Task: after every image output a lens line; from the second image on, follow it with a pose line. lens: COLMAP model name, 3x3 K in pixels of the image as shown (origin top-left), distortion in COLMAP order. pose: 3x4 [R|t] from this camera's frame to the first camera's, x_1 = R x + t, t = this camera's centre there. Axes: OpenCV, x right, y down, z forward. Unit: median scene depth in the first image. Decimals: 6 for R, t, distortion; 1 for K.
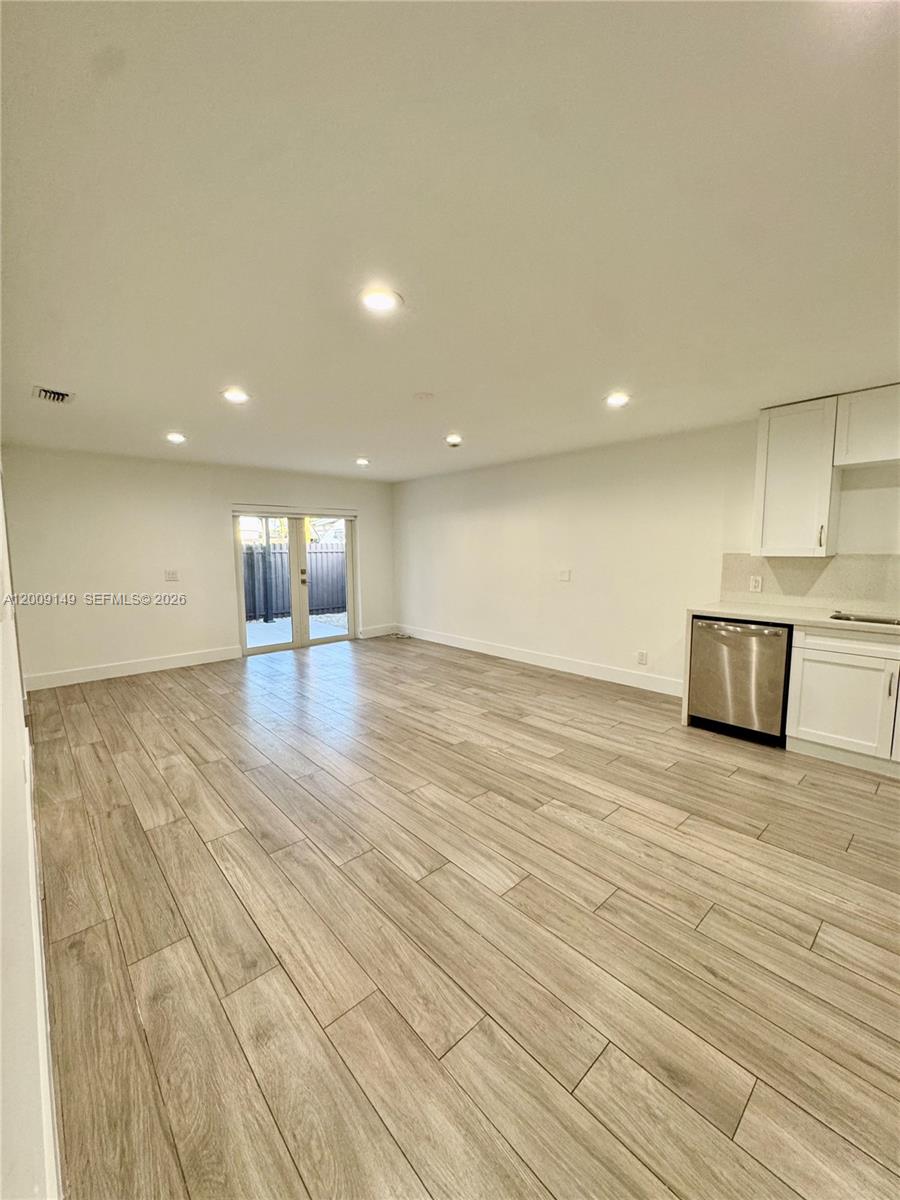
lens RADIAL K [[483.9, 0, 450.0], [0, 483.9, 600.0], [0, 0, 1]] dist [-0.000120, 0.000111]
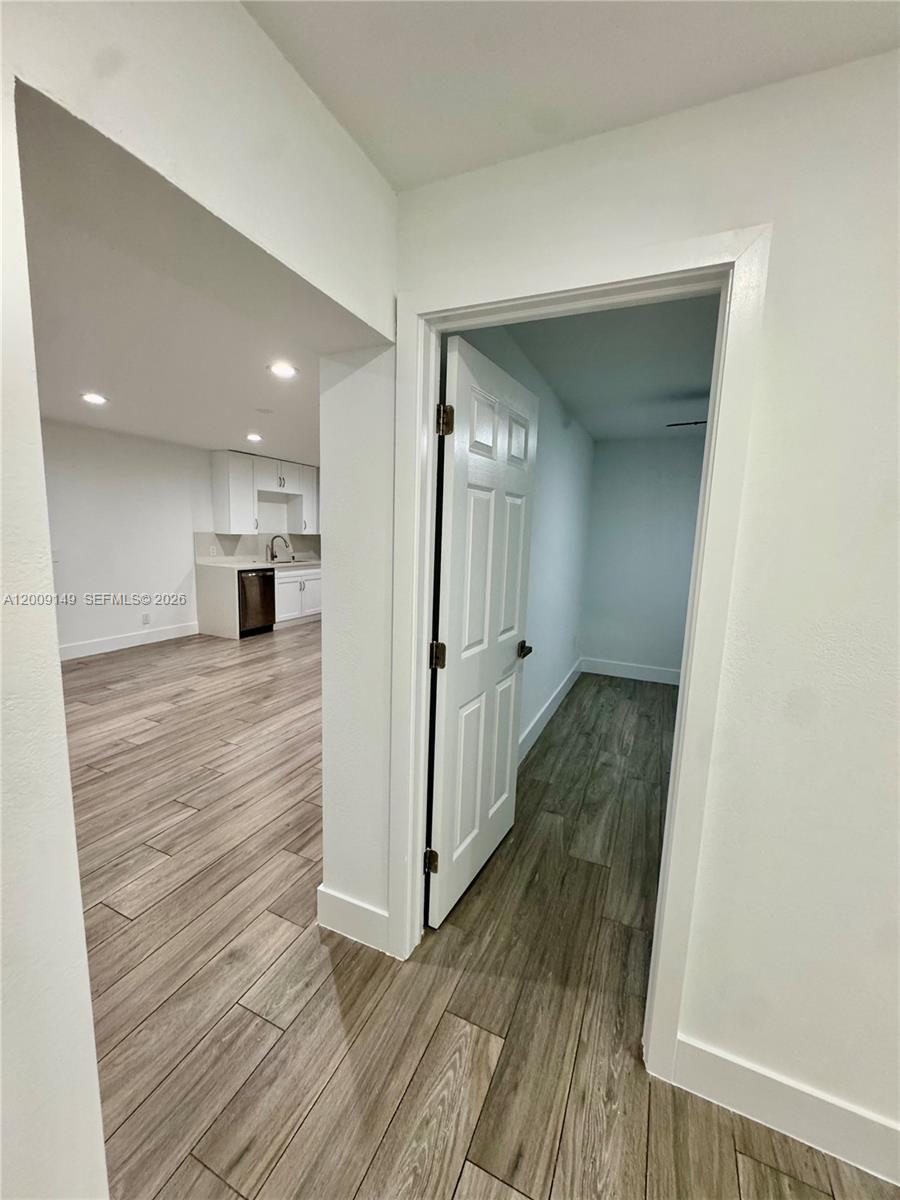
lens RADIAL K [[483.9, 0, 450.0], [0, 483.9, 600.0], [0, 0, 1]] dist [-0.000120, 0.000111]
pose [[-0.403042, -0.134993, 0.905171, -1.162040], [0.072471, 0.981248, 0.178607, -0.102185], [-0.912308, 0.137584, -0.385701, 0.880990]]
